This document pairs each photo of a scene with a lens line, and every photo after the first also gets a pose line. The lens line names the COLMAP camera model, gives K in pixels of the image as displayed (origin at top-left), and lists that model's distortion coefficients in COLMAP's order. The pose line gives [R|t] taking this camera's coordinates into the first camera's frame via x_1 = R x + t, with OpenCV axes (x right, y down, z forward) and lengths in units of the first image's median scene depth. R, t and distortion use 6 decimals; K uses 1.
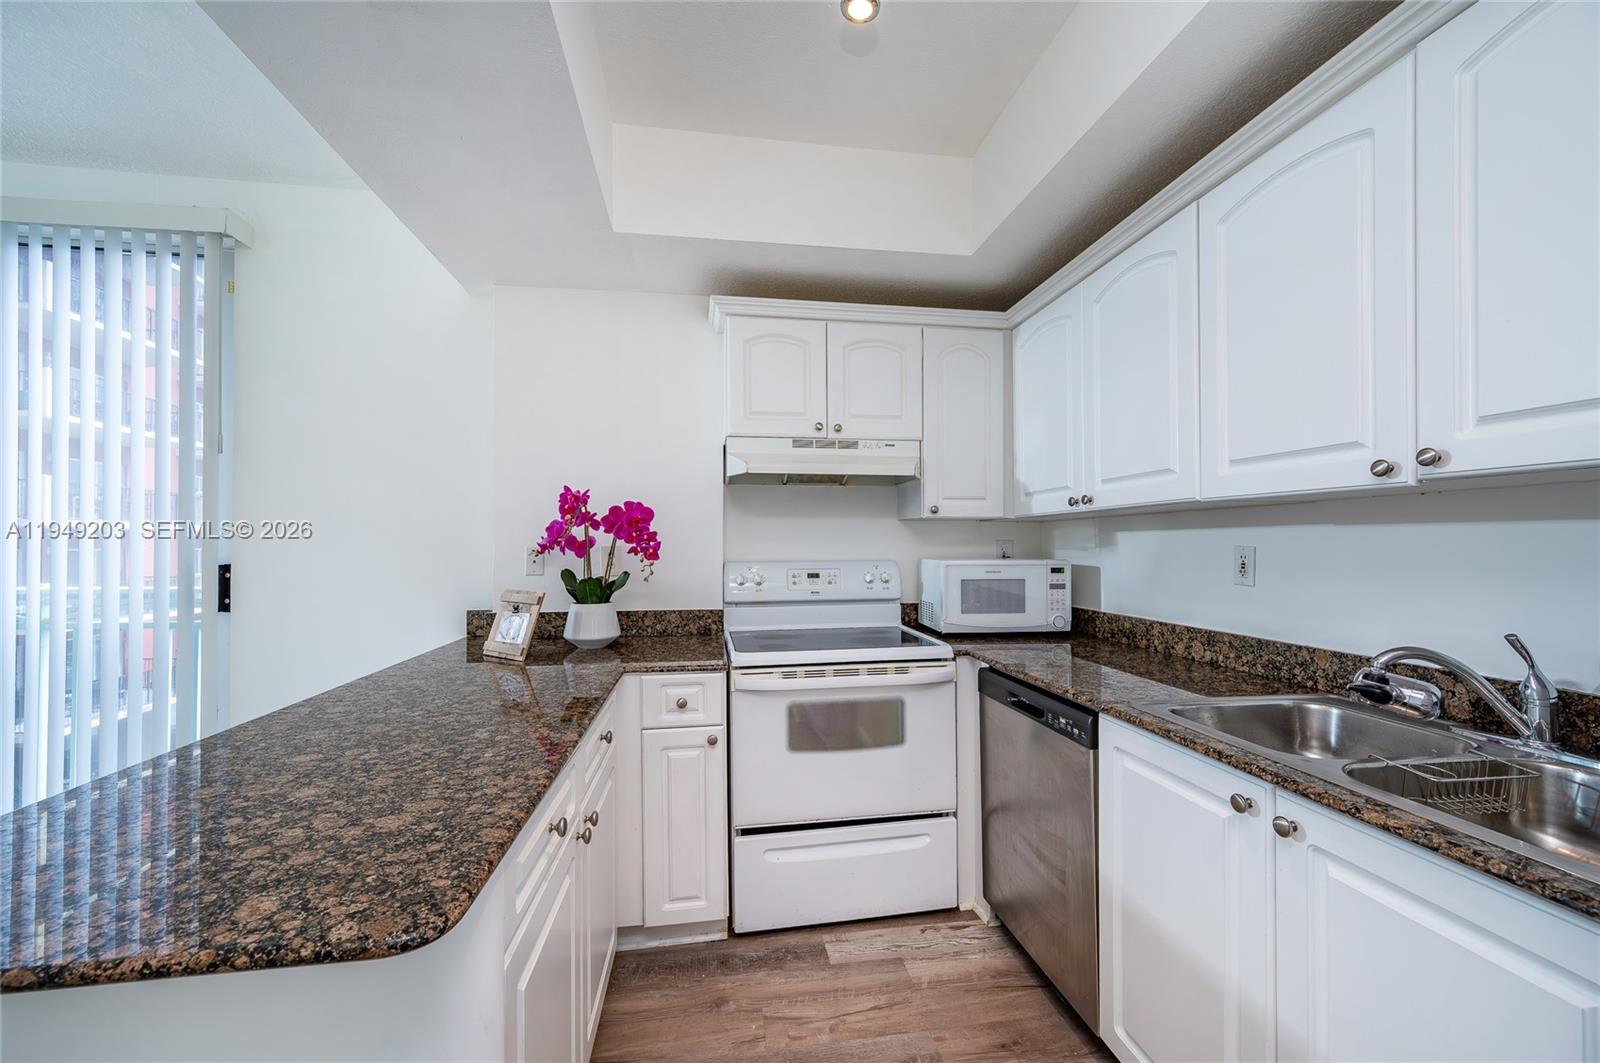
lens RADIAL K [[634.0, 0, 783.7], [0, 634.0, 535.3], [0, 0, 1]] dist [0.001453, -0.004038]
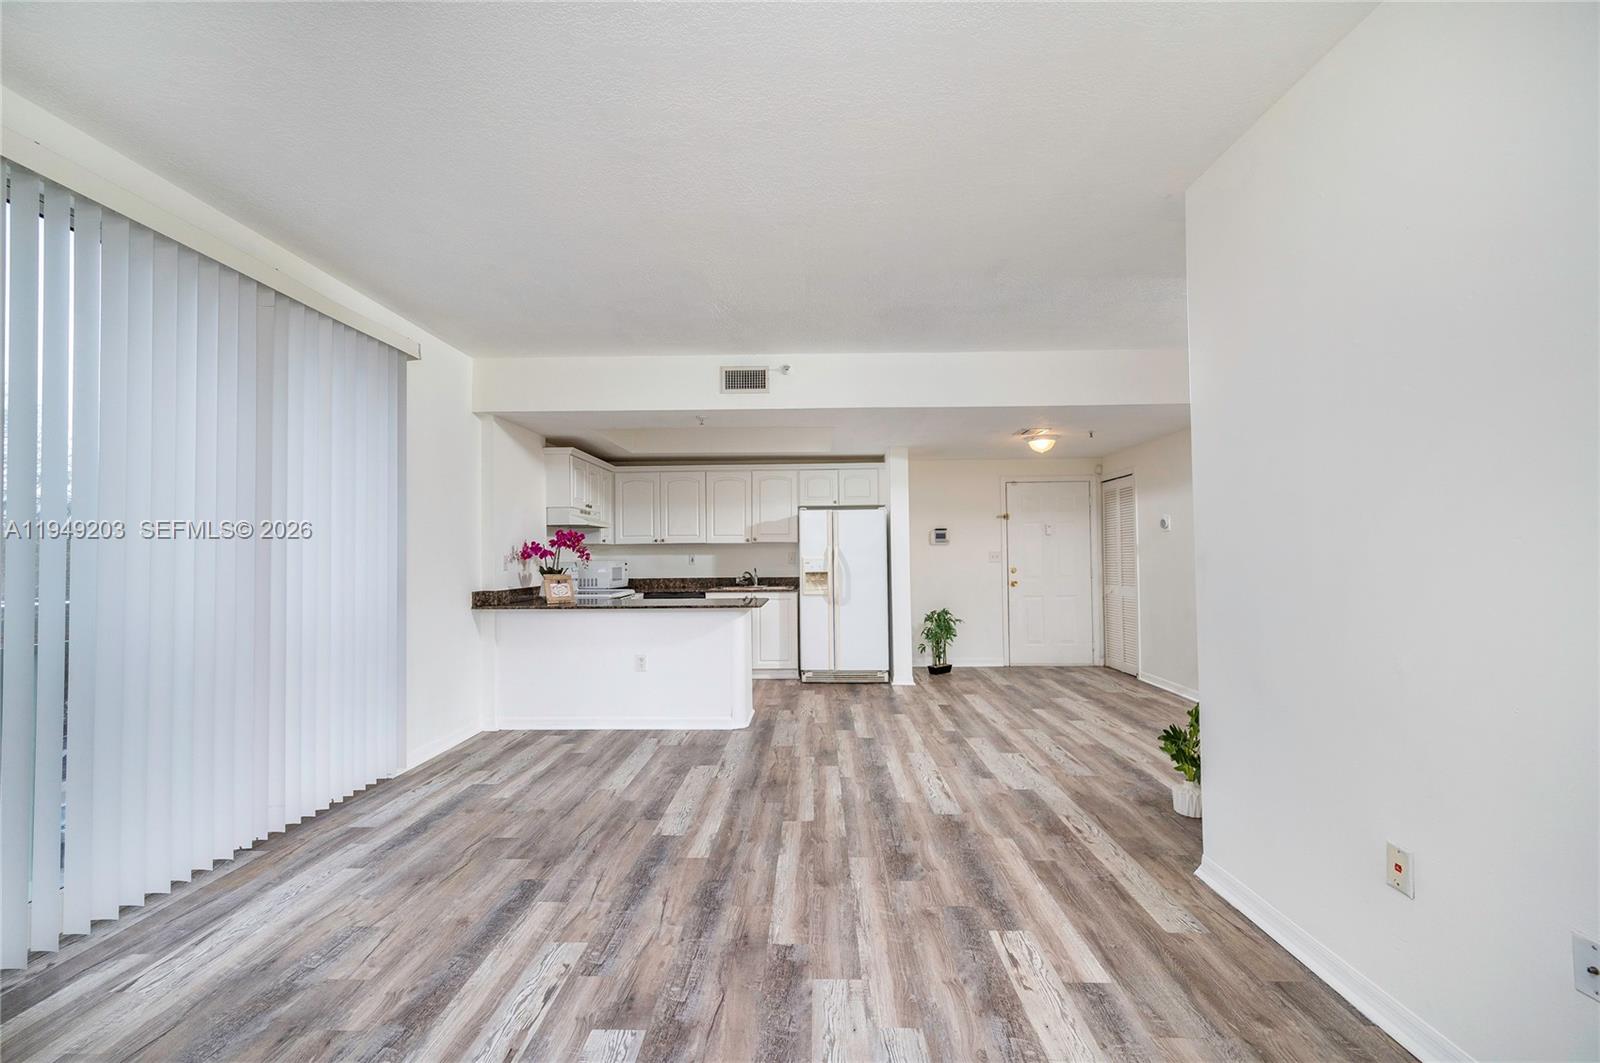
lens RADIAL K [[689.7, 0, 800.0], [0, 689.7, 531.5], [0, 0, 1]] dist [0.000239, 0.000005]
pose [[0.144805, 0.034424, 0.988861, -2.633796], [-0.004685, 0.999407, -0.034105, 0.014701], [-0.989449, 0.000306, 0.144880, -0.198482]]
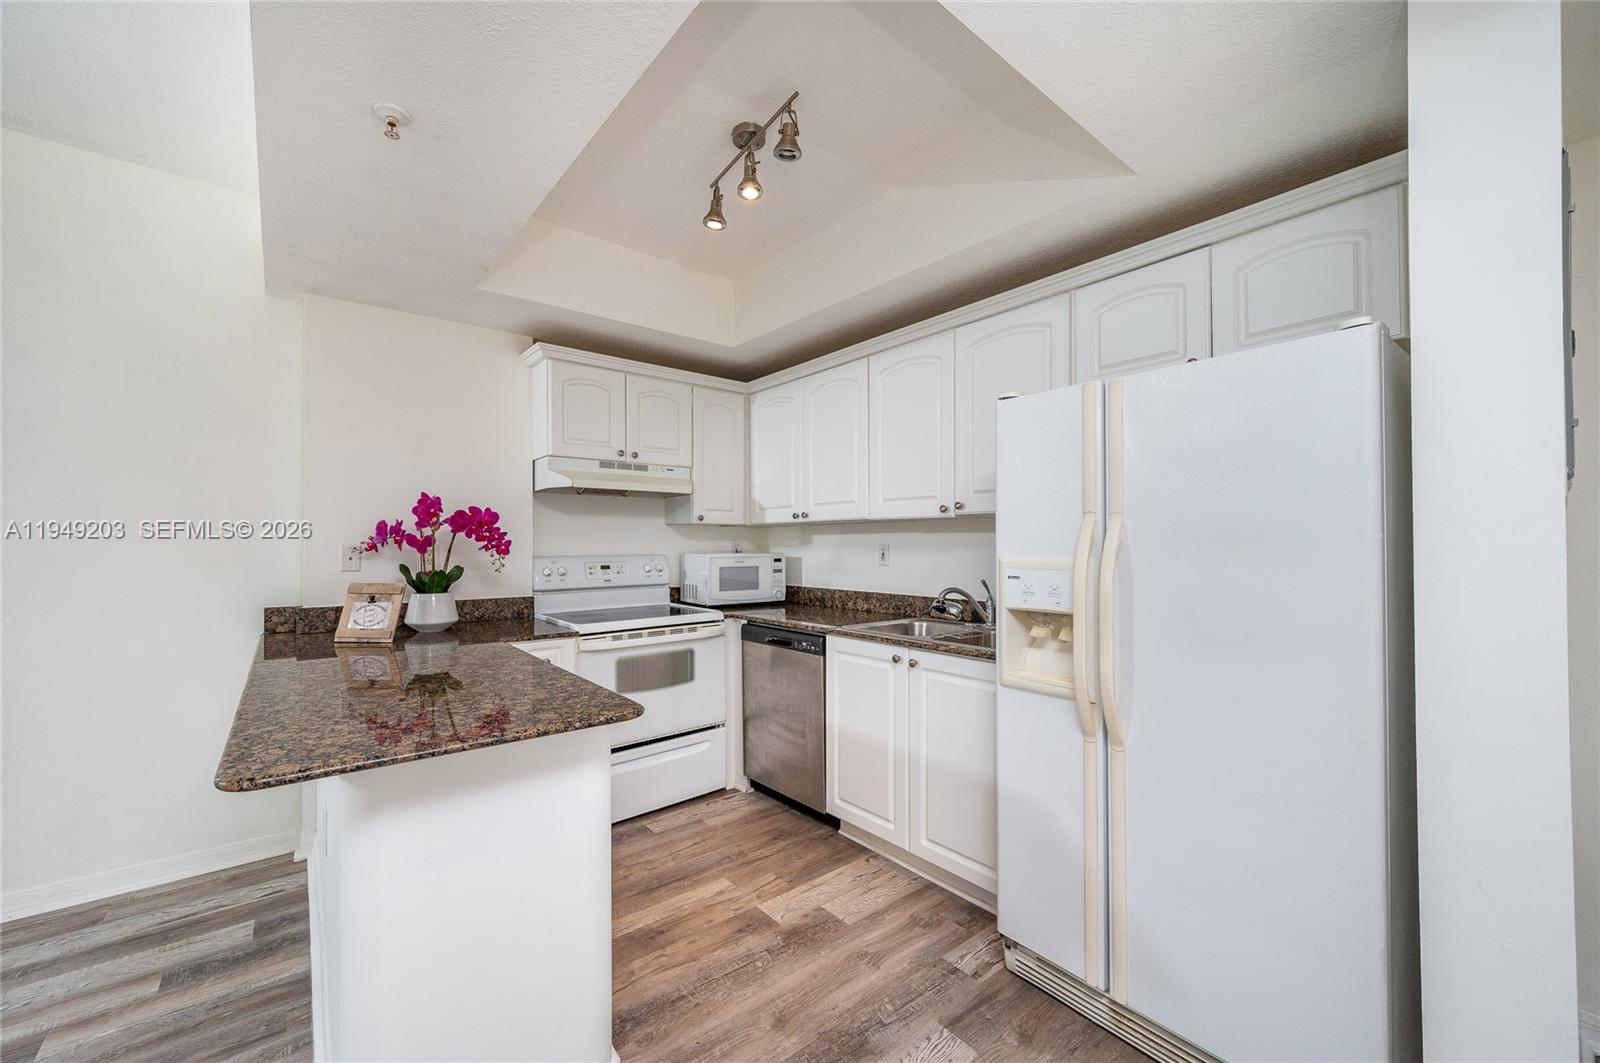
lens RADIAL K [[661.1, 0, 777.0], [0, 661.1, 531.2], [0, 0, 1]] dist [0.018925, 0.000287]
pose [[0.863819, 0.010426, 0.503694, -0.387621], [-0.007726, 0.999942, -0.007447, -0.001805], [-0.503743, 0.002541, 0.863850, -0.380057]]
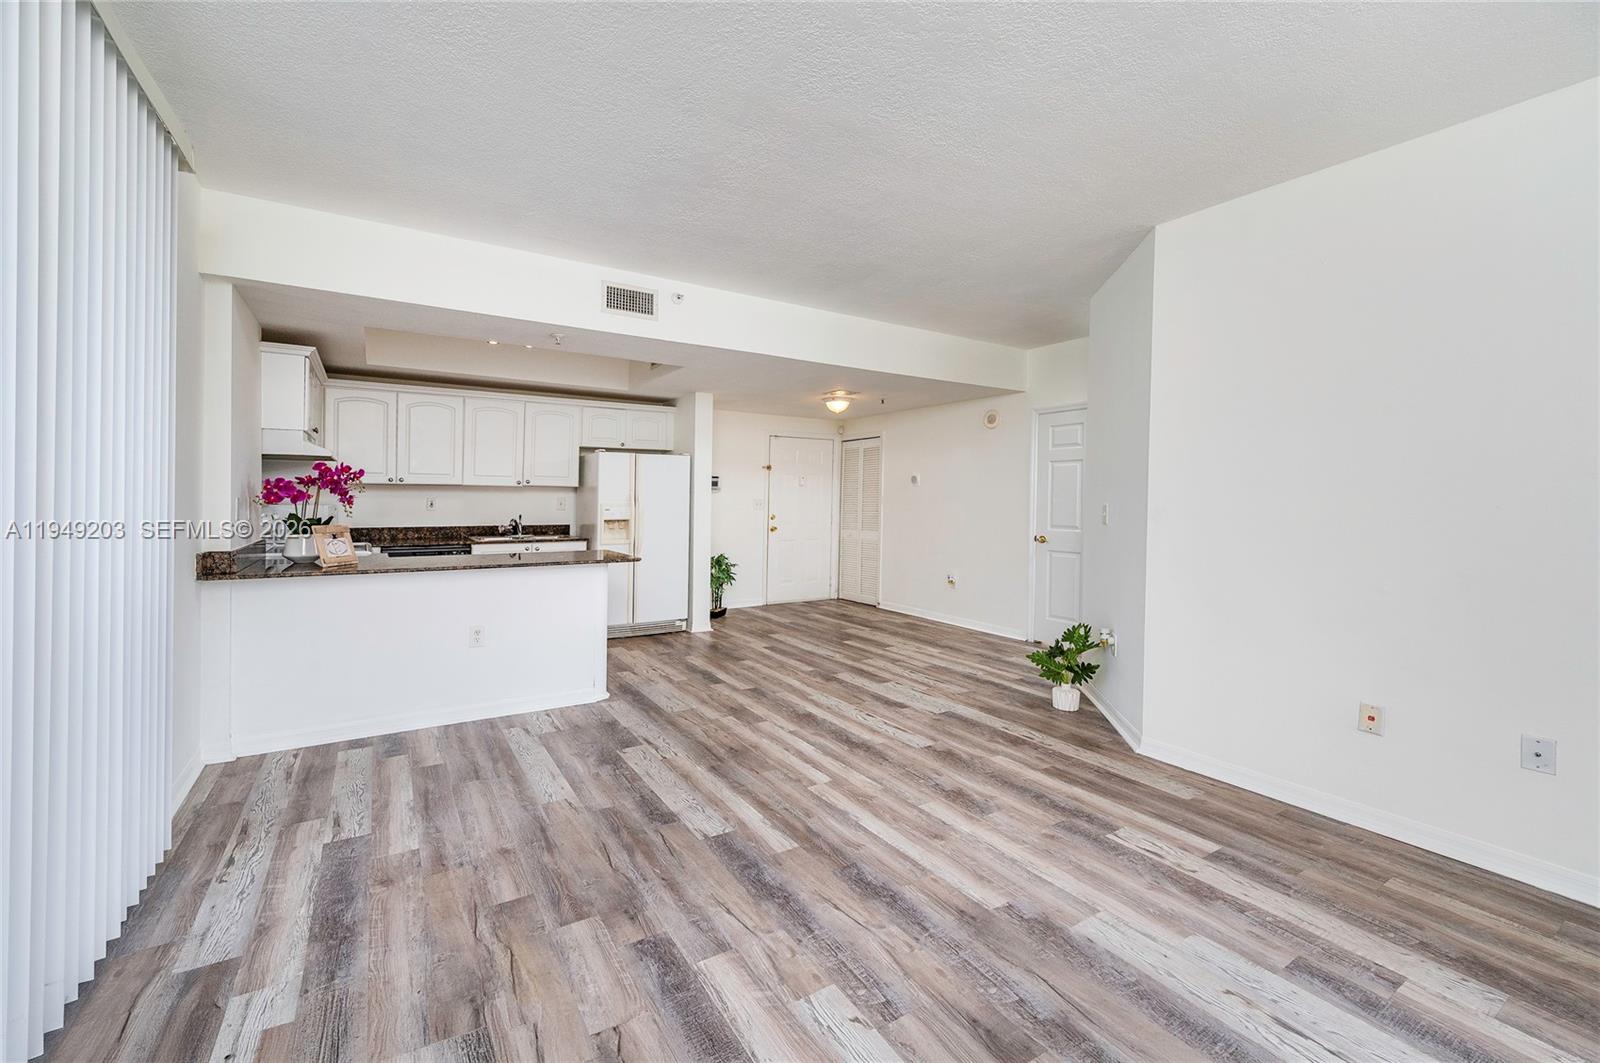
lens RADIAL K [[655.6, 0, 793.8], [0, 655.6, 498.5], [0, 0, 1]] dist [0.000513, -0.000134]
pose [[-0.432241, -0.000669, 0.901758, -2.345679], [-0.017811, 0.999811, -0.007795, 0.011554], [-0.901582, -0.019431, -0.432171, 0.640822]]
